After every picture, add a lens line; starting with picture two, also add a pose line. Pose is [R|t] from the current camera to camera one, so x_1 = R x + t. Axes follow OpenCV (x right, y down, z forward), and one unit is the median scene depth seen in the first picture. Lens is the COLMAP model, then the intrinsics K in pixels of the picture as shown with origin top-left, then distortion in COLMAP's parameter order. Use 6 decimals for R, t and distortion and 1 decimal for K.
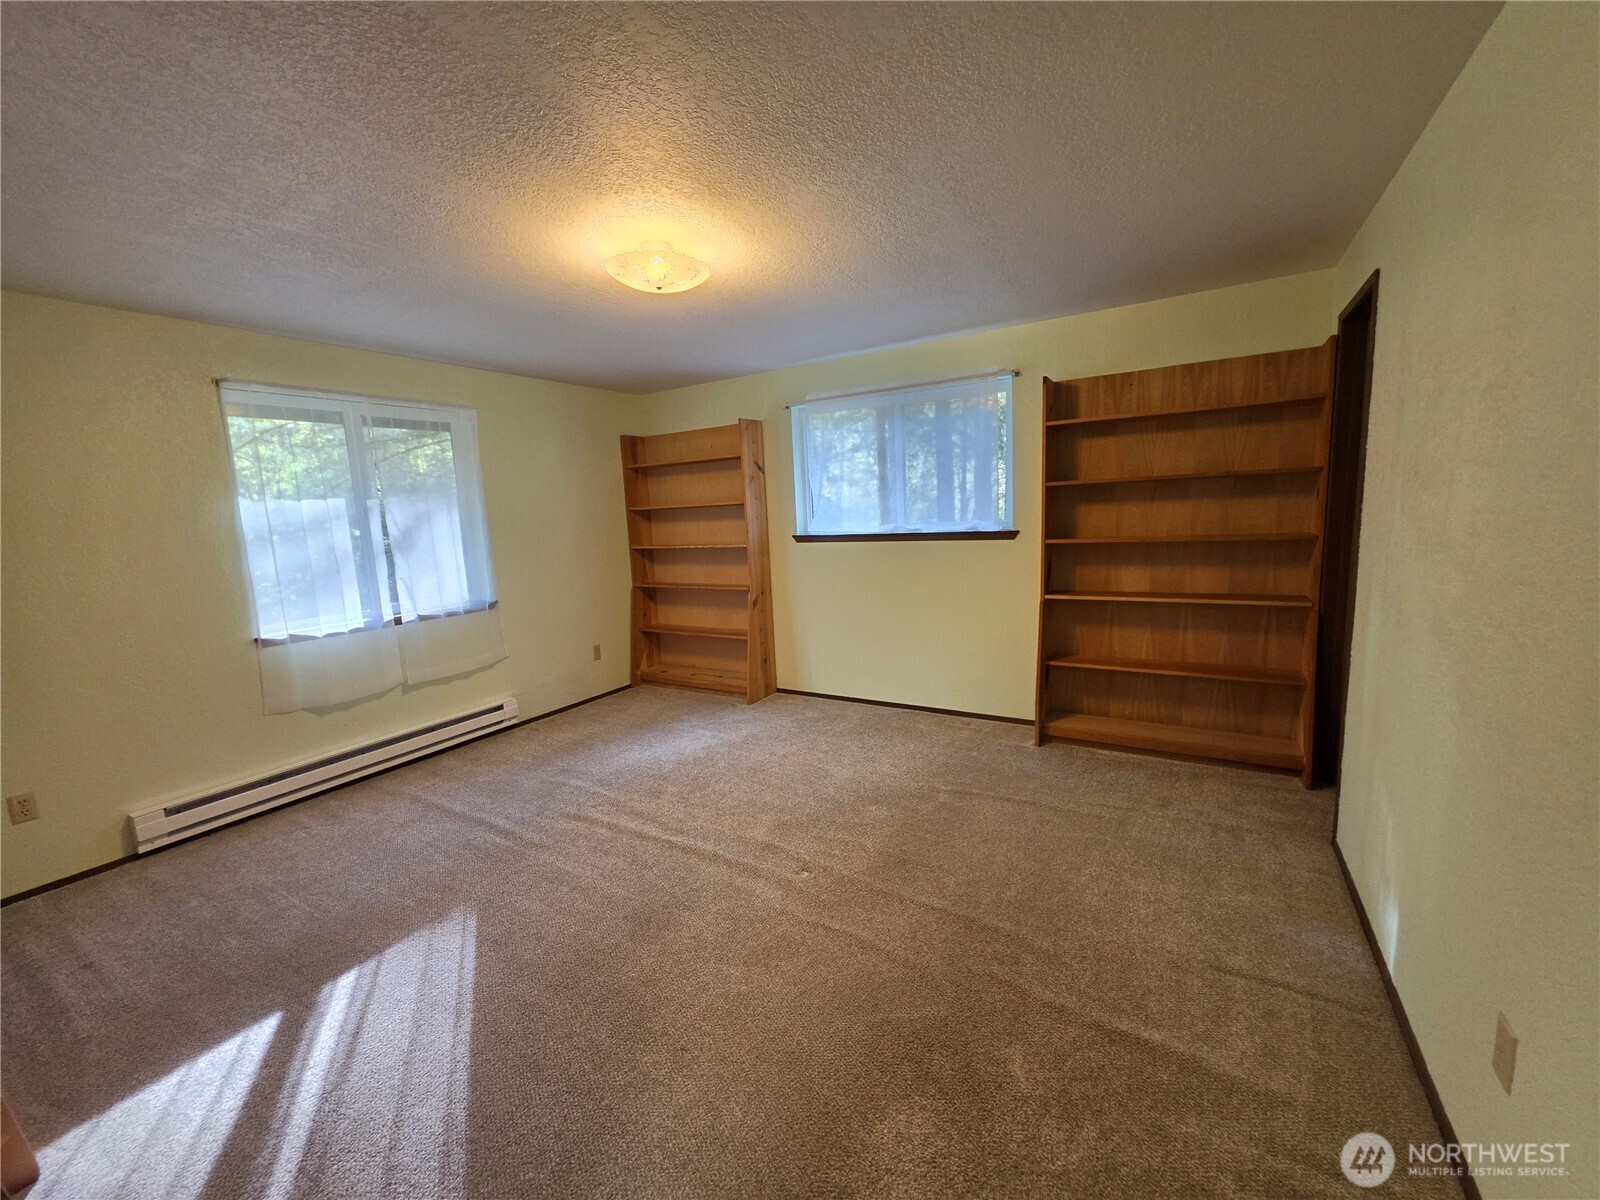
lens RADIAL K [[647.7, 0, 808.9], [0, 647.7, 605.5], [0, 0, 1]] dist [-0.004312, 0.000953]
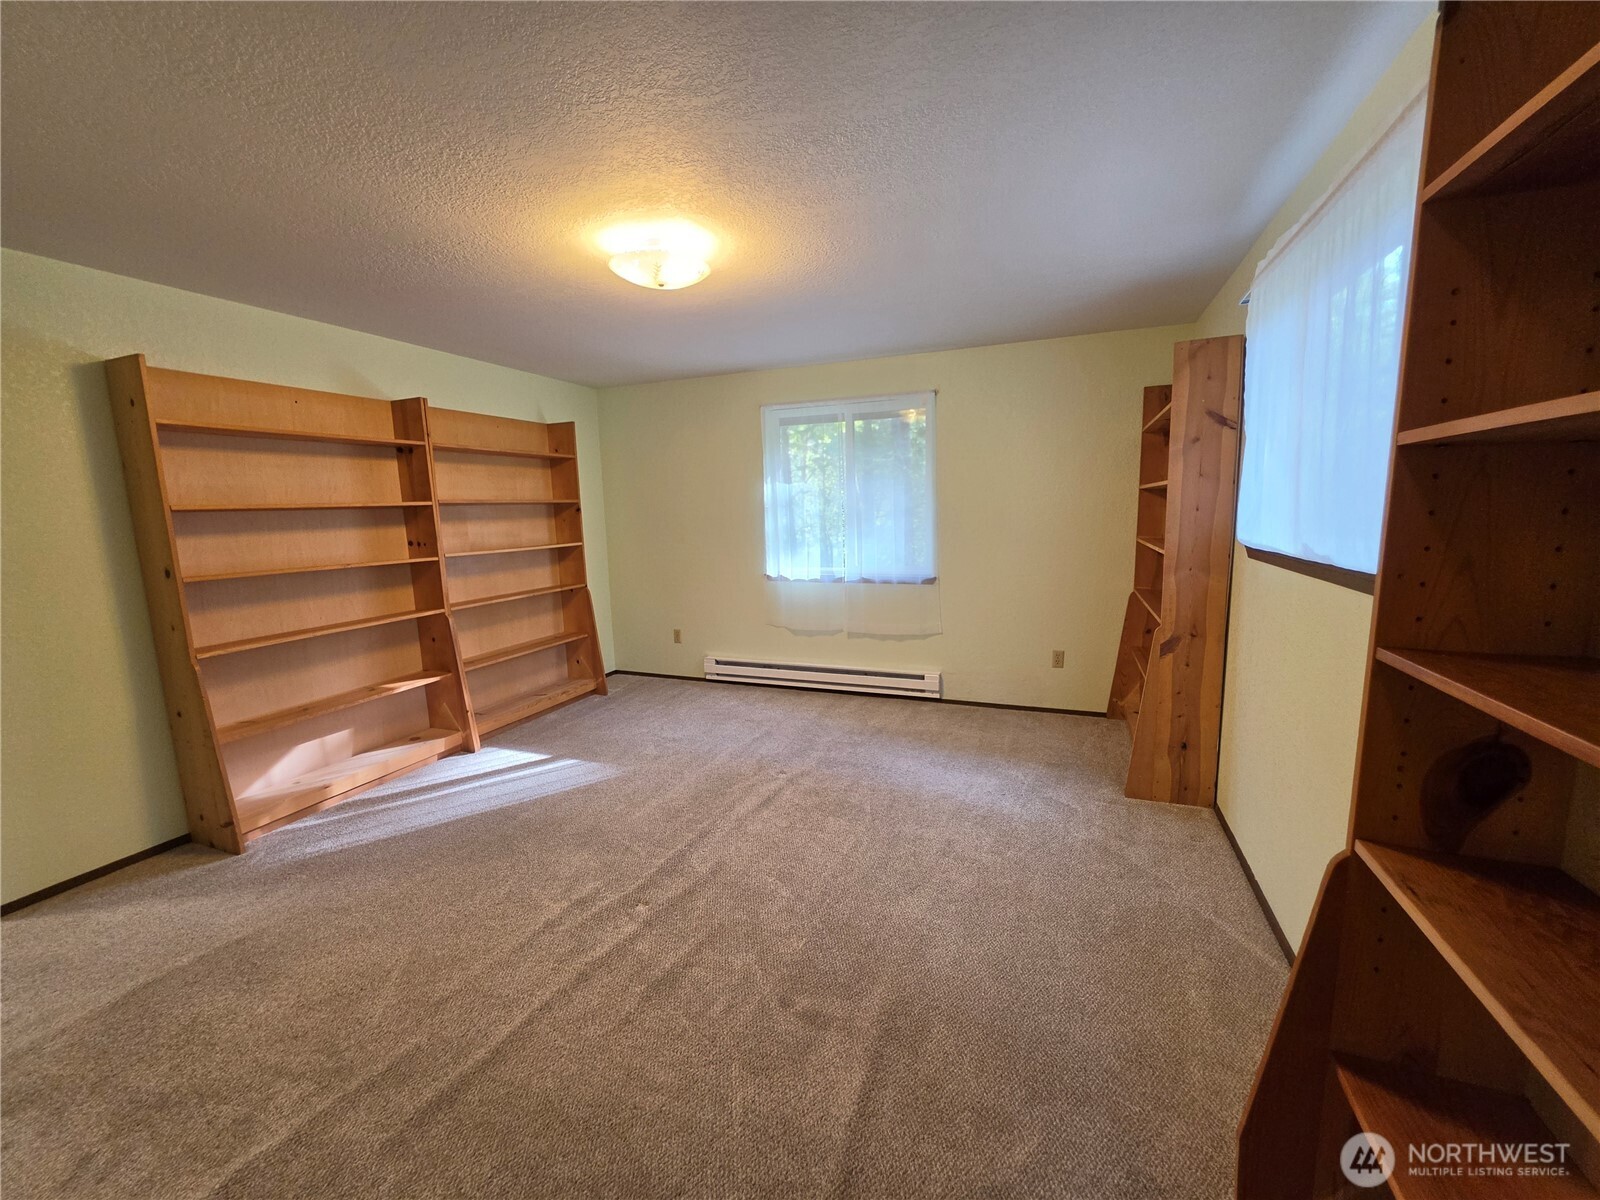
lens RADIAL K [[647.7, 0, 808.9], [0, 647.7, 605.5], [0, 0, 1]] dist [-0.004312, 0.000953]
pose [[0.159013, 0.190159, -0.968790, 0.575527], [-0.133769, 0.976376, 0.169692, -0.129470], [0.978172, 0.102611, 0.180694, 0.710352]]
